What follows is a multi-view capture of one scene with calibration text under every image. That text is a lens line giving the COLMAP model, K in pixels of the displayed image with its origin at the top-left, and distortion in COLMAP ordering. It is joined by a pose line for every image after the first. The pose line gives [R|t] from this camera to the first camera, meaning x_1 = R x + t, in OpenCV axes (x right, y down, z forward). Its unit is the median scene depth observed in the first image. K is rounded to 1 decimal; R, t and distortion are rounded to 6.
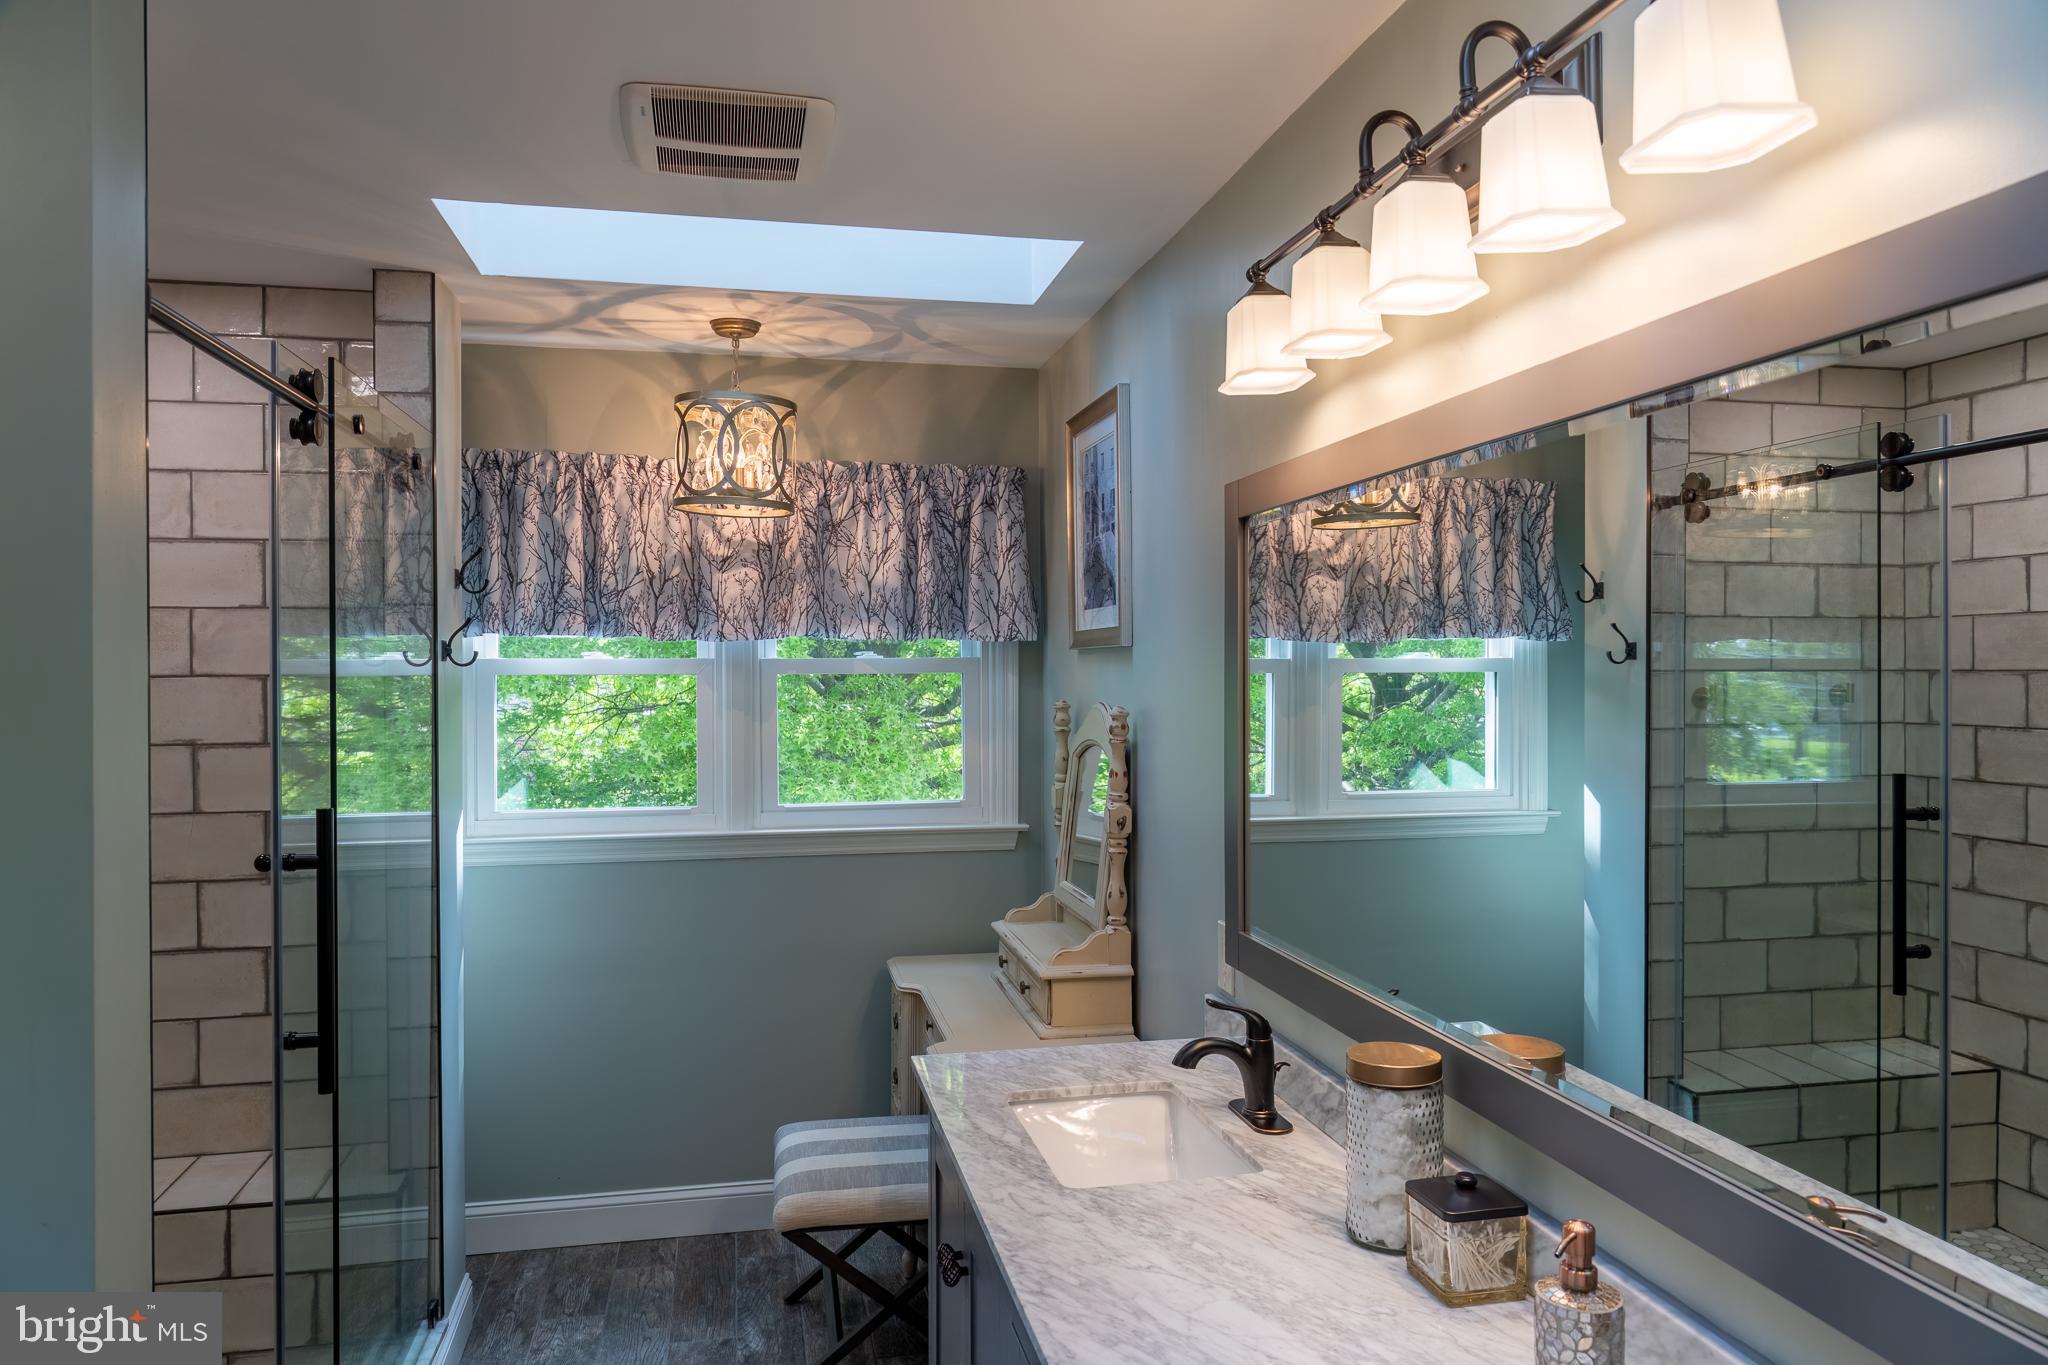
lens RADIAL K [[1370.0, 0, 1030.4], [0, 1370.0, 676.9], [0, 0, 1]] dist [-0.007238, 0.000392]
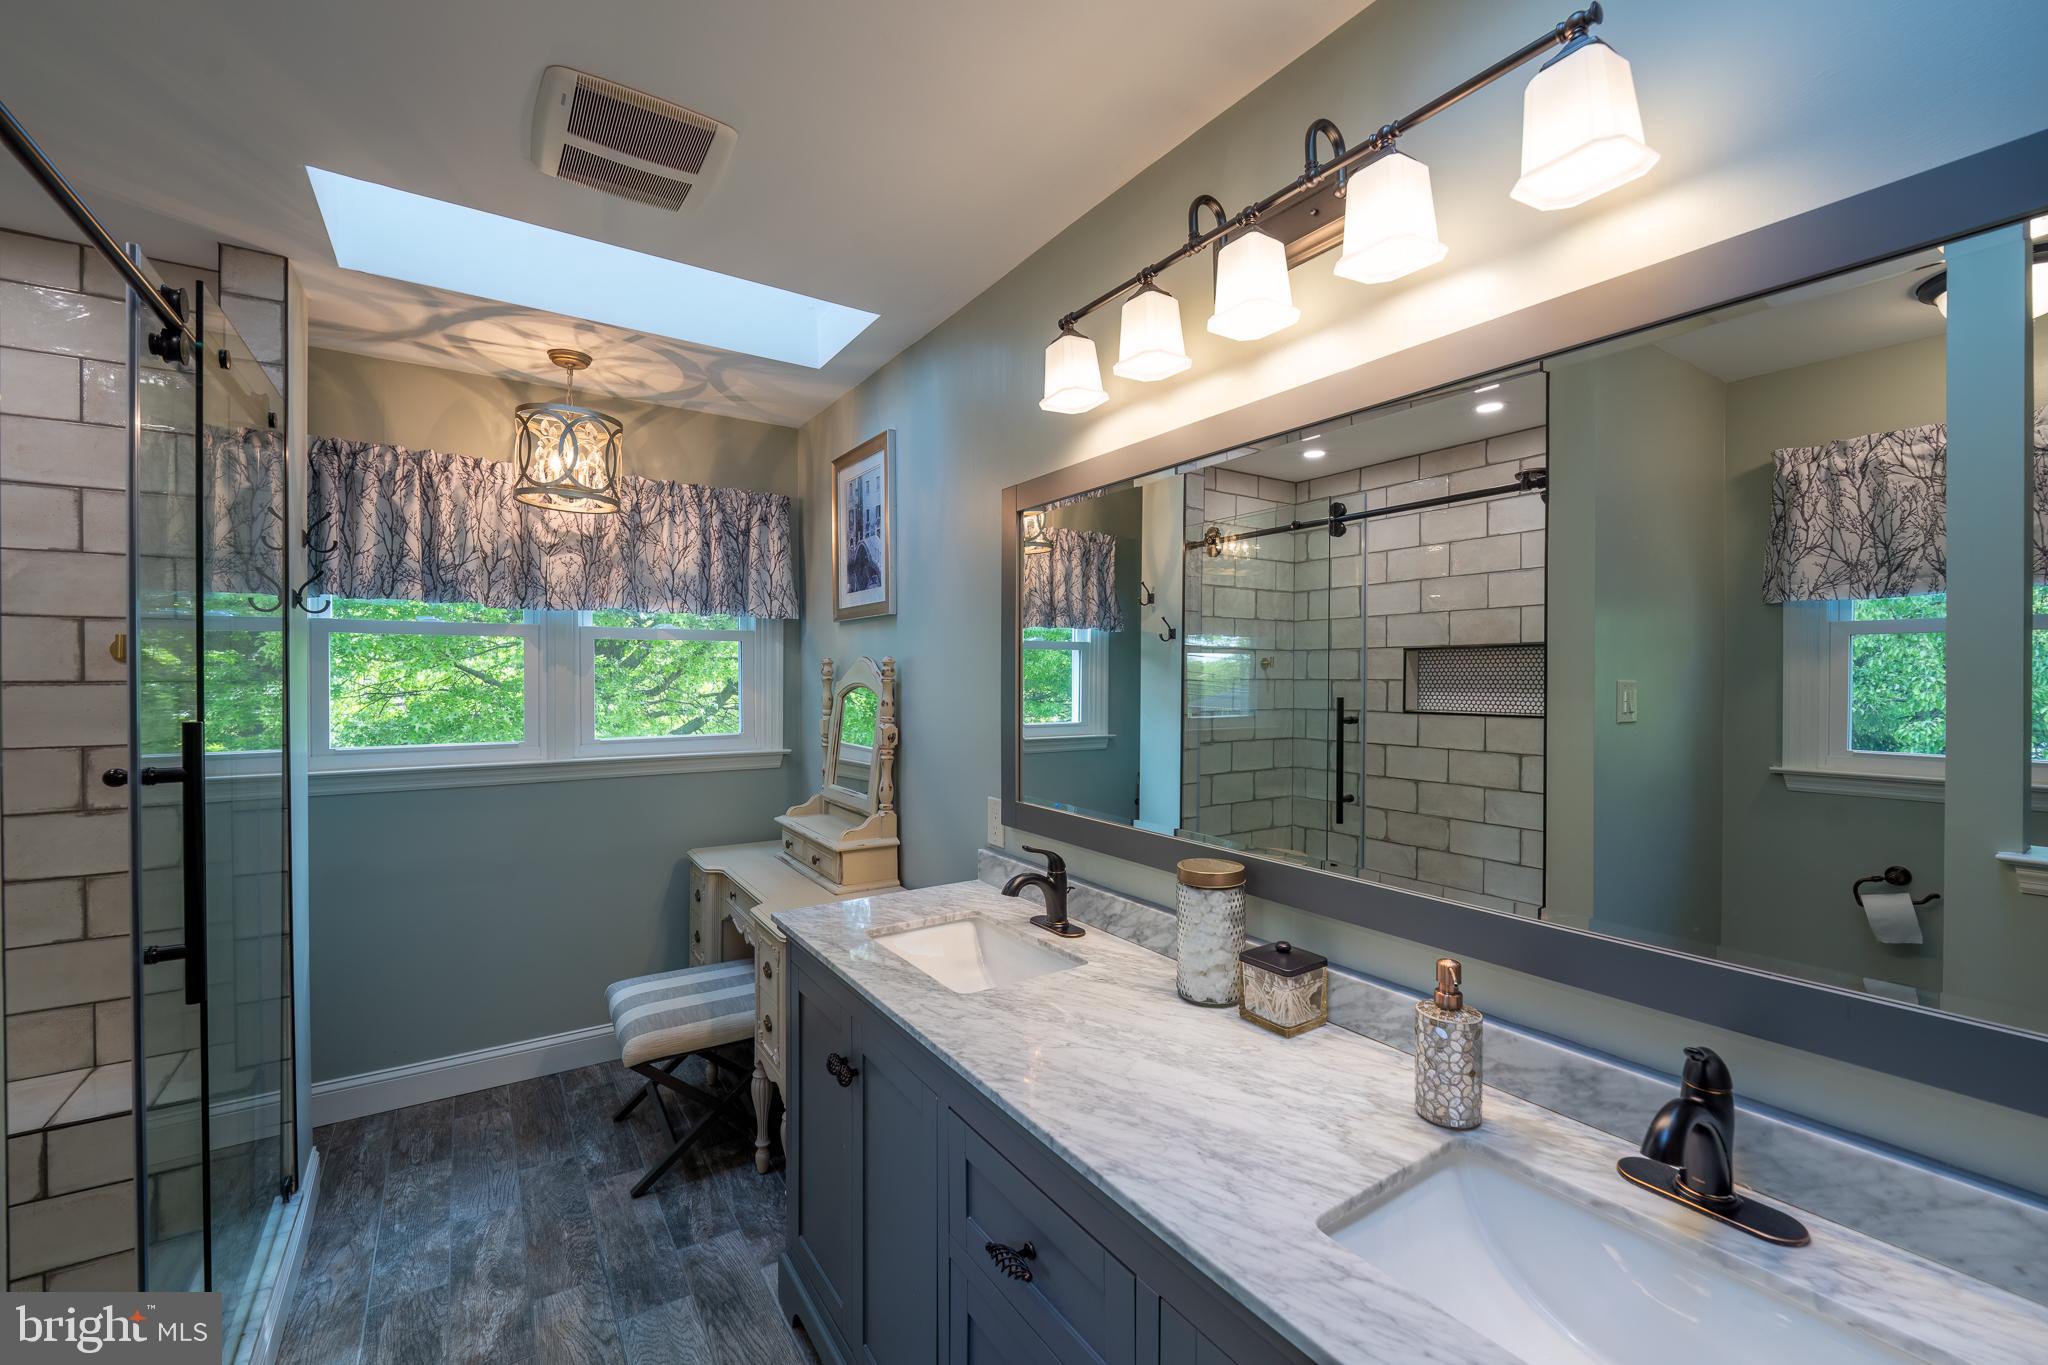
lens RADIAL K [[828.6, 0, 1025.3], [0, 828.6, 683.6], [0, 0, 1]] dist [-0.004498, -0.004945]
pose [[0.928306, 0.001815, 0.371813, -0.106945], [-0.003411, 0.999988, 0.003634, 0.040117], [-0.371802, -0.004642, 0.928300, 0.131389]]
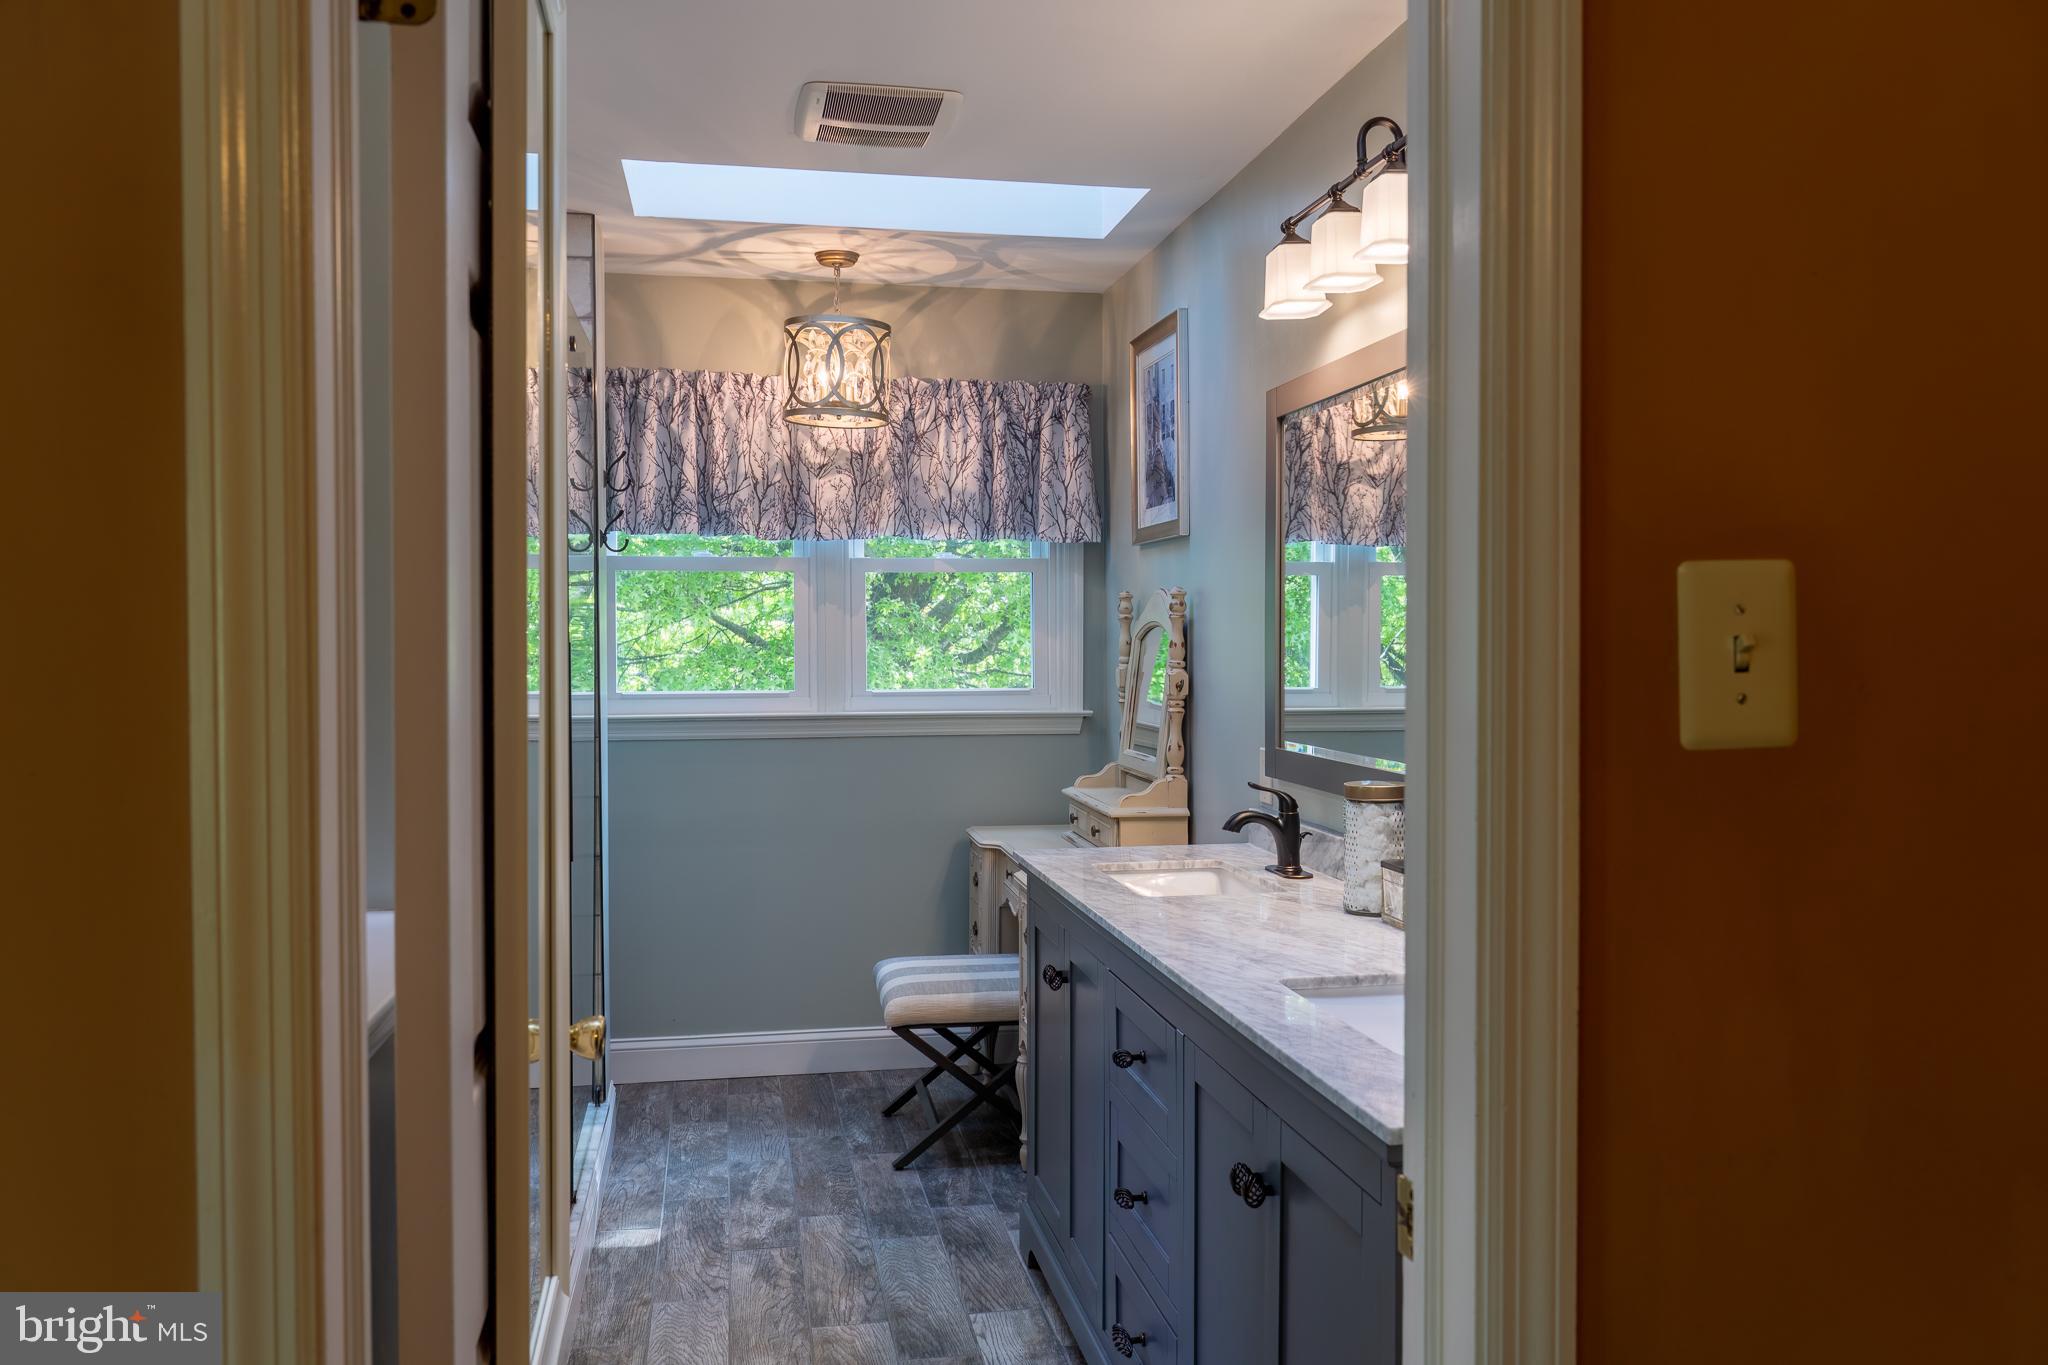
lens RADIAL K [[1587.8, 0, 1033.4], [0, 1587.8, 681.0], [0, 0, 1]] dist [-0.008144, -0.000440]
pose [[0.999846, 0.002257, -0.017420, -0.029992], [-0.001836, 0.999706, 0.024161, 0.060367], [0.017470, -0.024126, 0.999556, -0.308298]]
